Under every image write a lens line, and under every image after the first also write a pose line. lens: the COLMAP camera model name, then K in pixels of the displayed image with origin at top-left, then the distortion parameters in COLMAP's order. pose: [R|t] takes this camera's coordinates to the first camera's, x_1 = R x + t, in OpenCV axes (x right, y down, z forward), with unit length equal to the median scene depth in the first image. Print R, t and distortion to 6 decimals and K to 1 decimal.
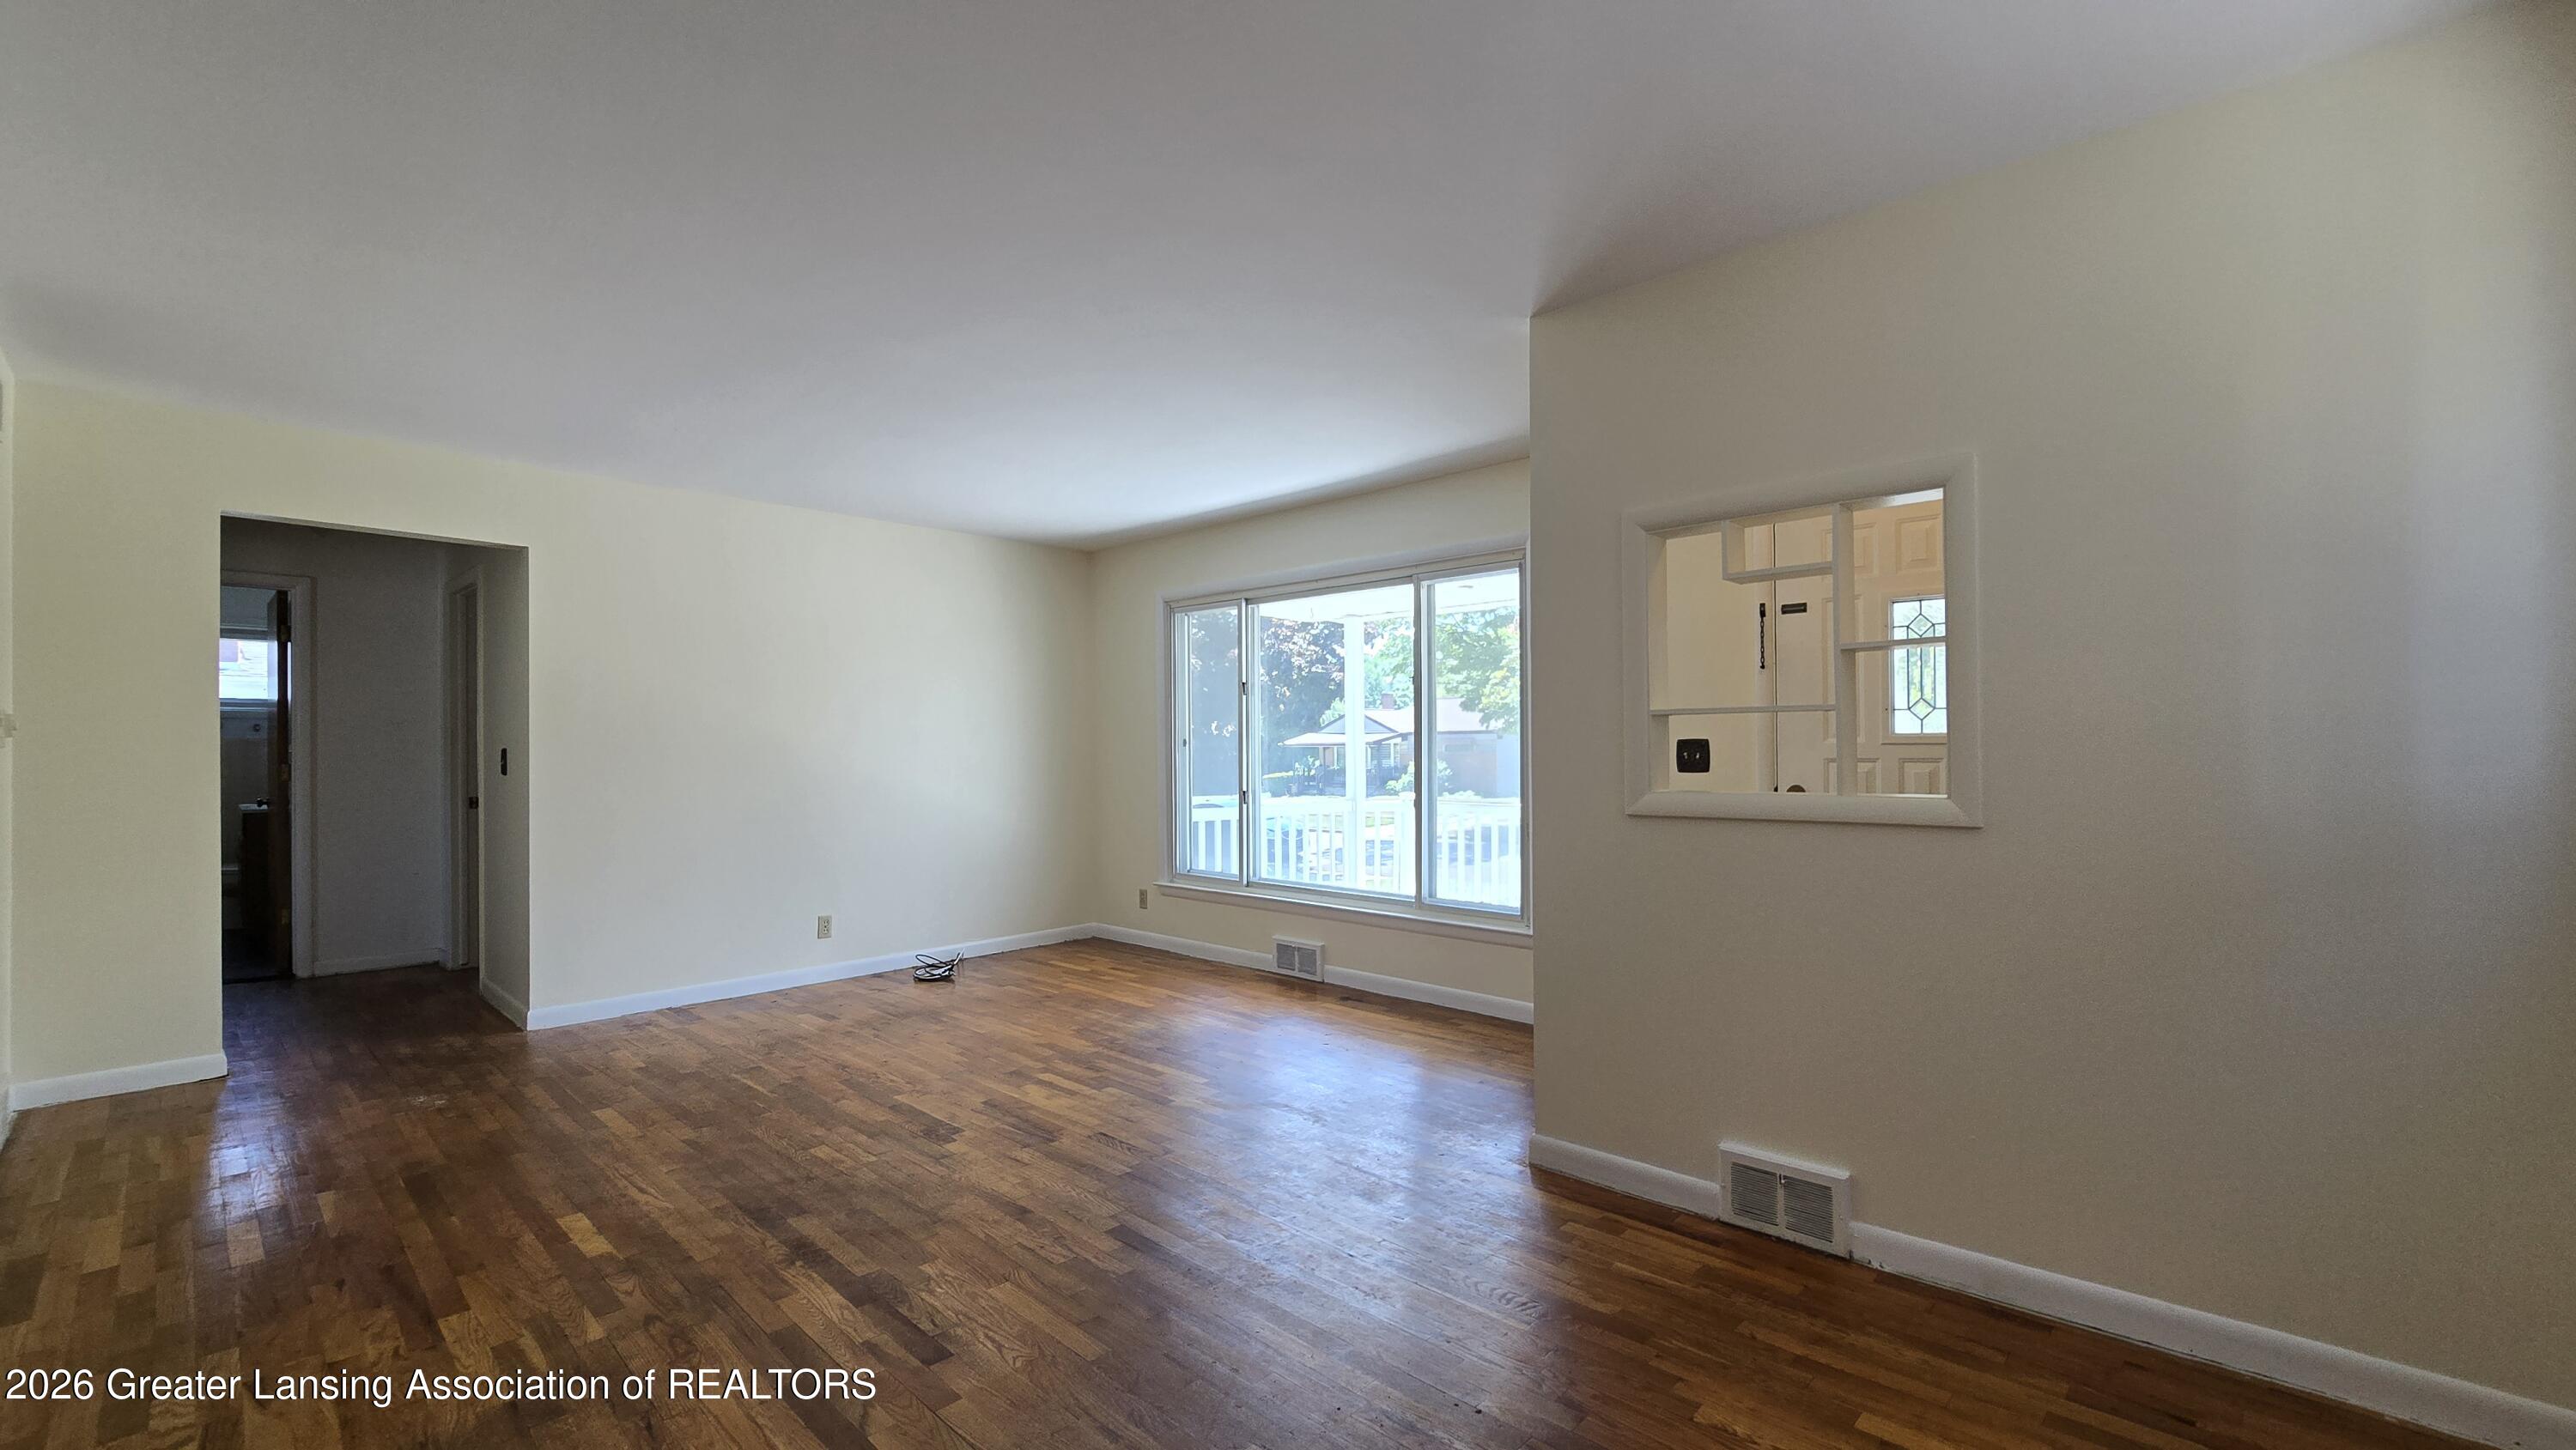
lens RADIAL K [[1055.6, 0, 1297.0], [0, 1055.6, 730.8], [0, 0, 1]] dist [-0.008030, -0.000374]
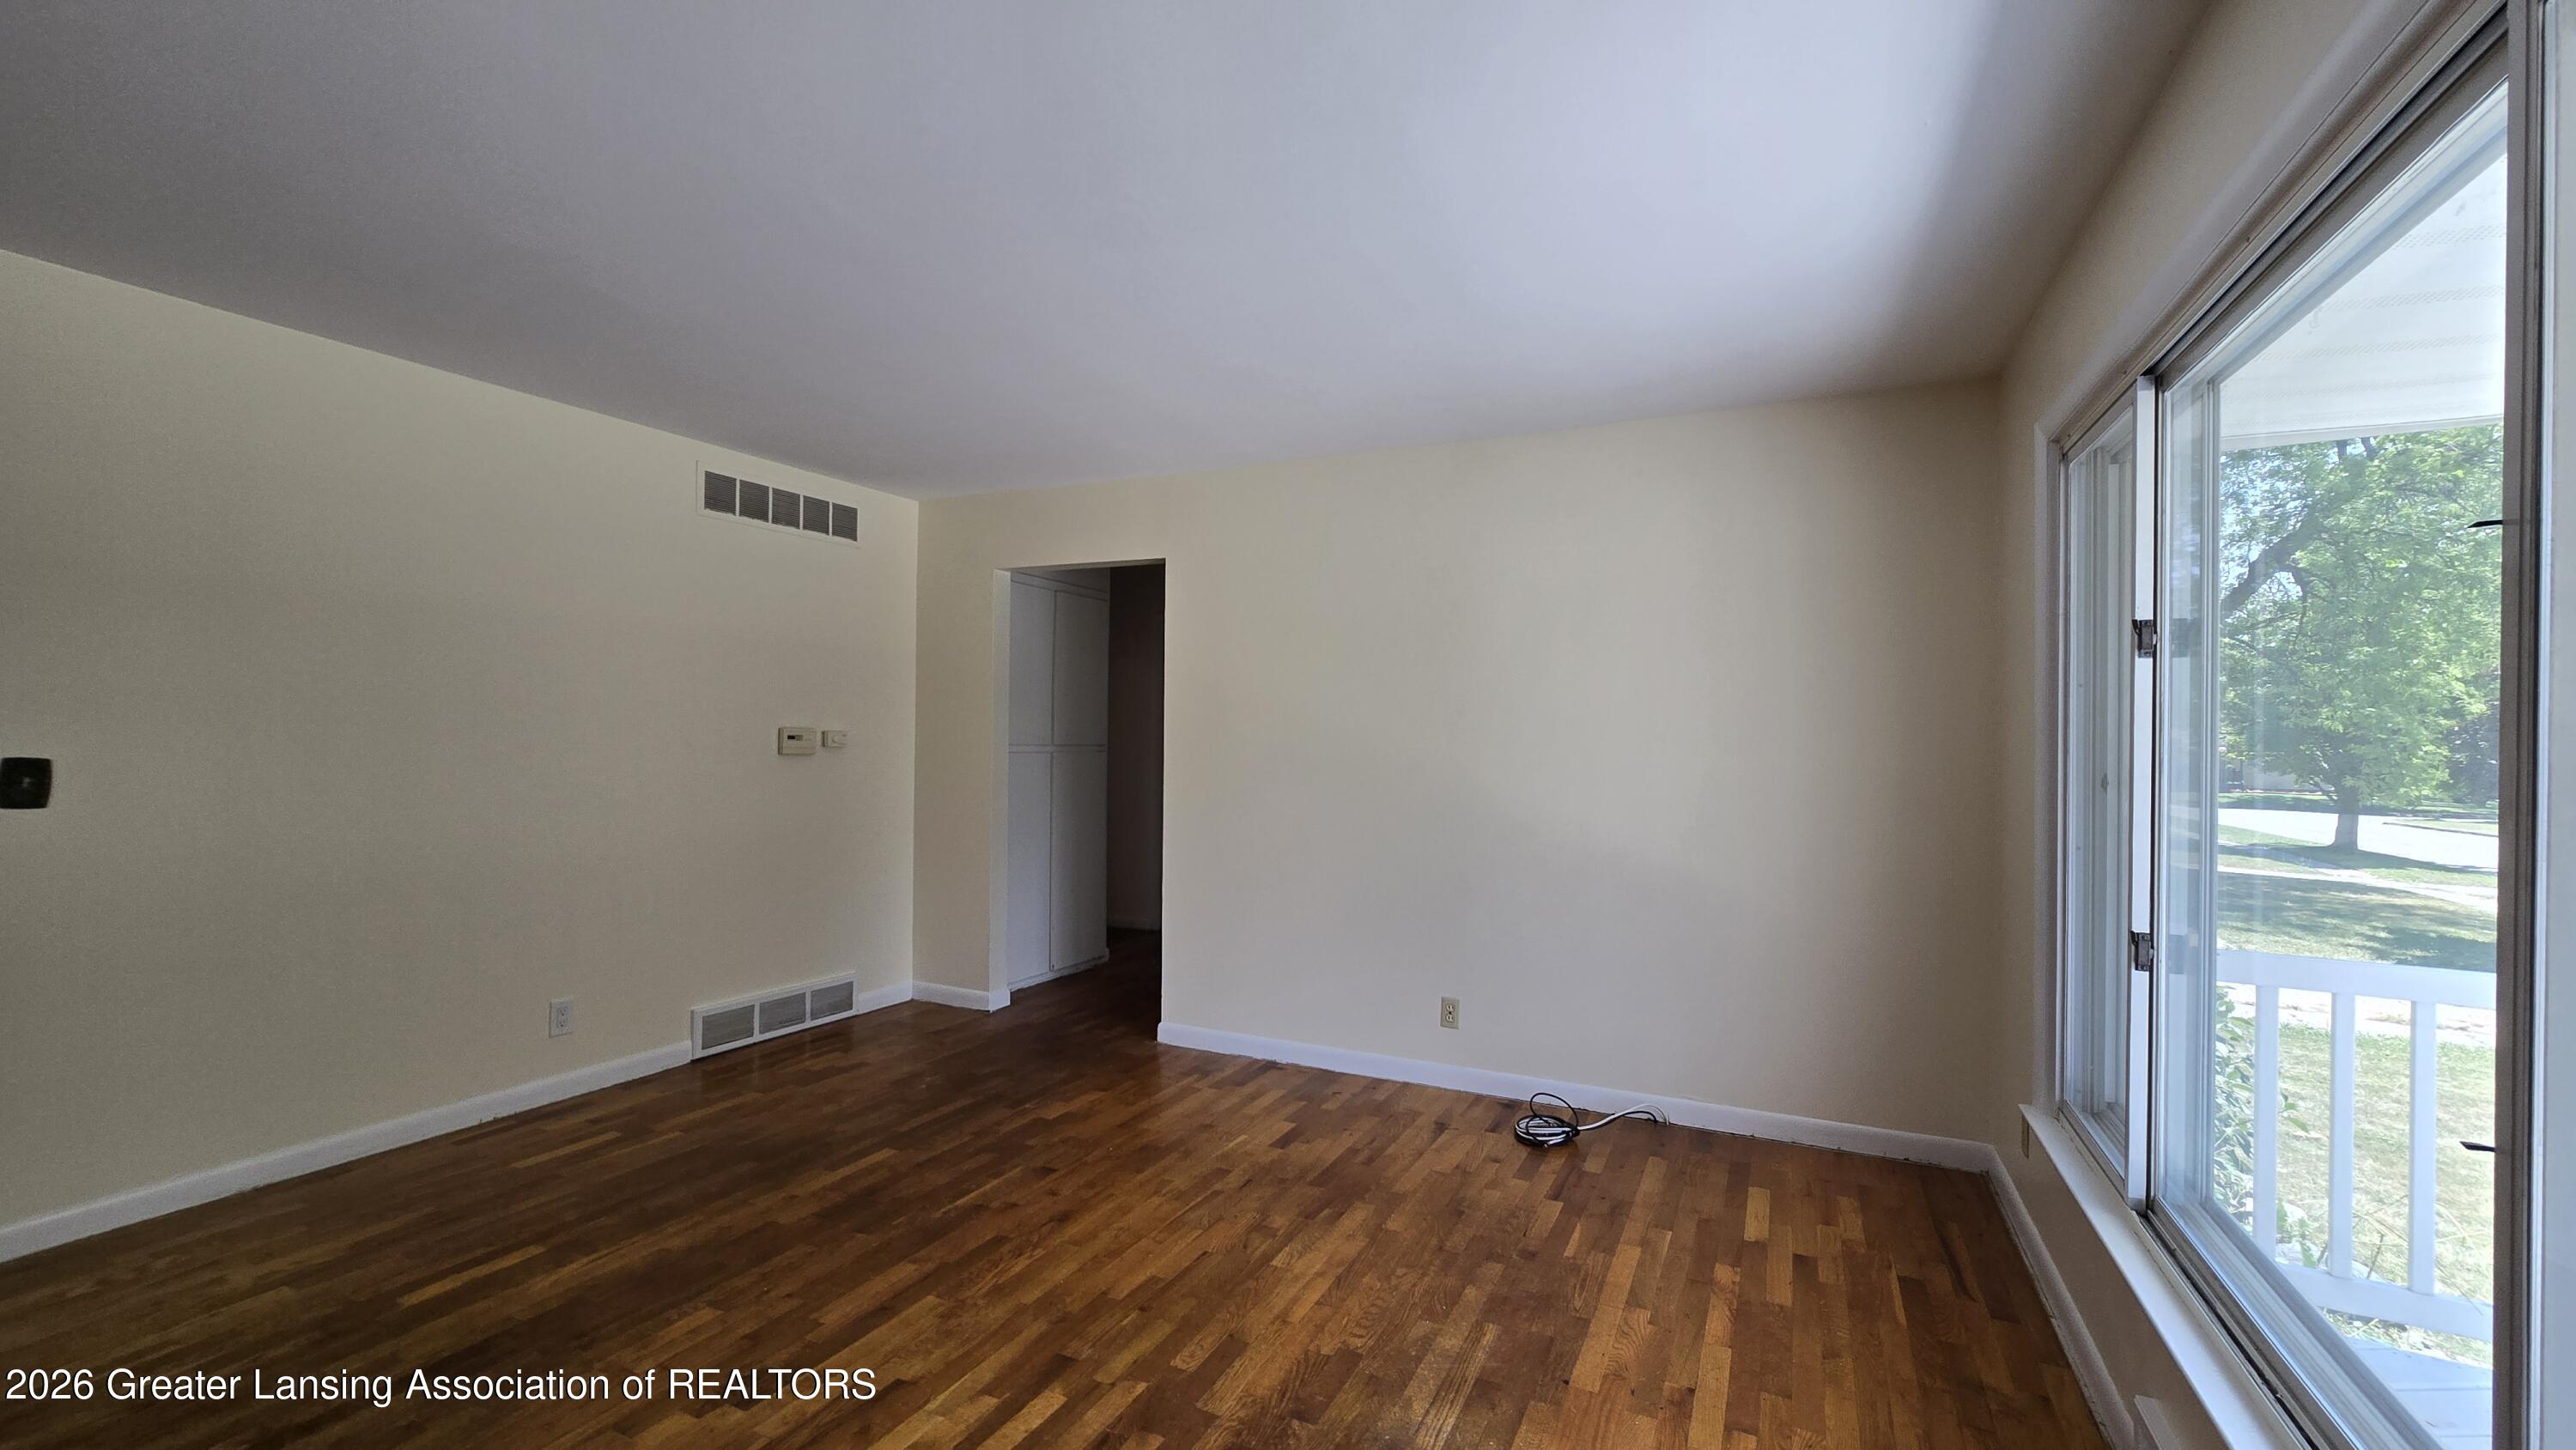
lens RADIAL K [[1055.6, 0, 1284.0], [0, 1055.6, 731.0], [0, 0, 1]] dist [-0.008030, -0.000374]
pose [[0.290646, -0.000556, -0.956830, 0.283493], [-0.002985, 0.999994, -0.001488, -0.009660], [0.956826, 0.003289, 0.290643, 0.898510]]
